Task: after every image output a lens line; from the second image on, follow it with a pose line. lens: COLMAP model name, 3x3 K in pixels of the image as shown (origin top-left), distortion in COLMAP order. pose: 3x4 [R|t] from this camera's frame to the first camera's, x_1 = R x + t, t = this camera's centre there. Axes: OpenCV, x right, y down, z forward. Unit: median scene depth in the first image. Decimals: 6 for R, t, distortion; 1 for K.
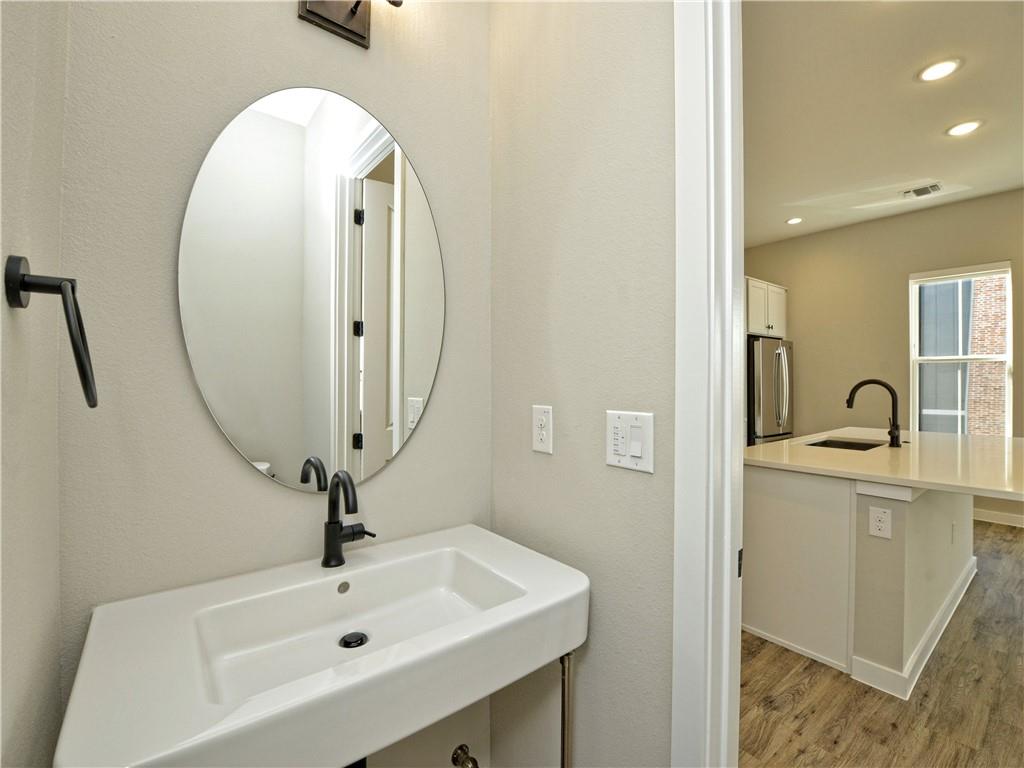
lens RADIAL K [[455.4, 0, 521.5], [0, 455.4, 378.9], [0, 0, 1]] dist [-0.014603, -0.002445]
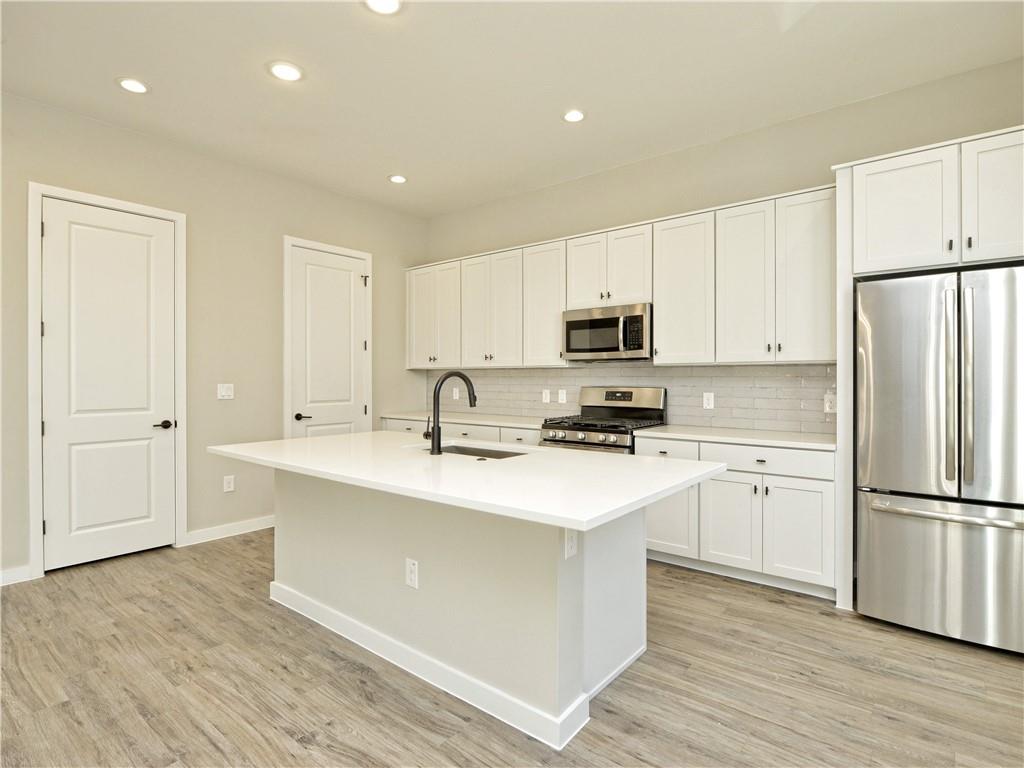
lens RADIAL K [[535.1, 0, 513.7], [0, 535.1, 380.2], [0, 0, 1]] dist [-0.006848, -0.001599]
pose [[0.210311, -0.001574, -0.977633, 1.232107], [0.004346, 0.999990, -0.000675, 0.014845], [0.977625, -0.004107, 0.210315, 0.642620]]
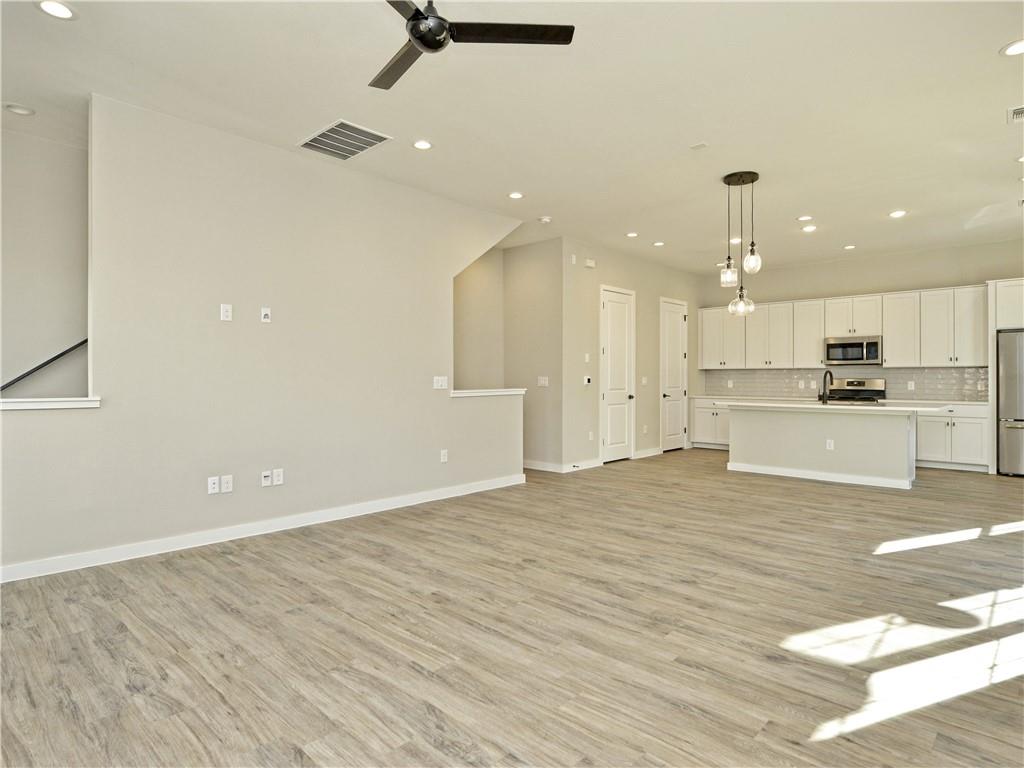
lens RADIAL K [[577.0, 0, 514.0], [0, 577.0, 382.2], [0, 0, 1]] dist [-0.008033, -0.000118]
pose [[0.139615, 0.004566, -0.990195, 2.196958], [0.004796, 0.999975, 0.005287, 0.024062], [0.990194, -0.005487, 0.139589, -0.509072]]
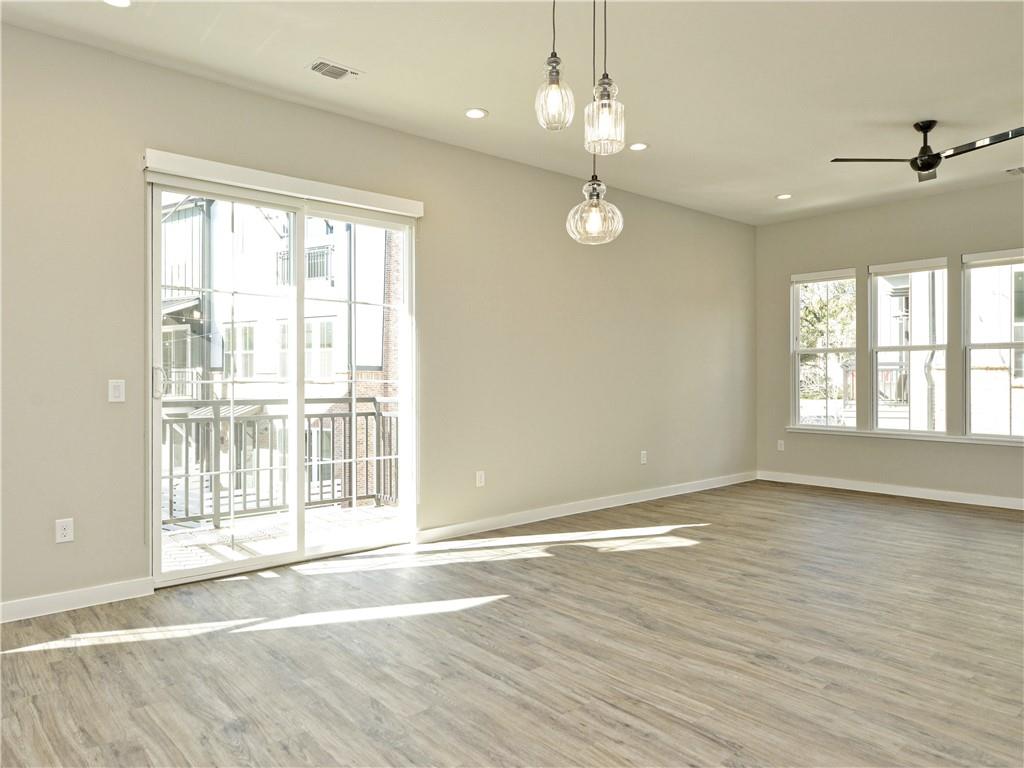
lens RADIAL K [[681.4, 0, 515.0], [0, 681.4, 373.4], [0, 0, 1]] dist [-0.003401, 0.004053]
pose [[-0.036150, 0.002909, 0.999342, 0.327996], [-0.002691, 0.999992, -0.003009, 0.017774], [-0.999343, -0.002798, -0.036142, 0.275658]]
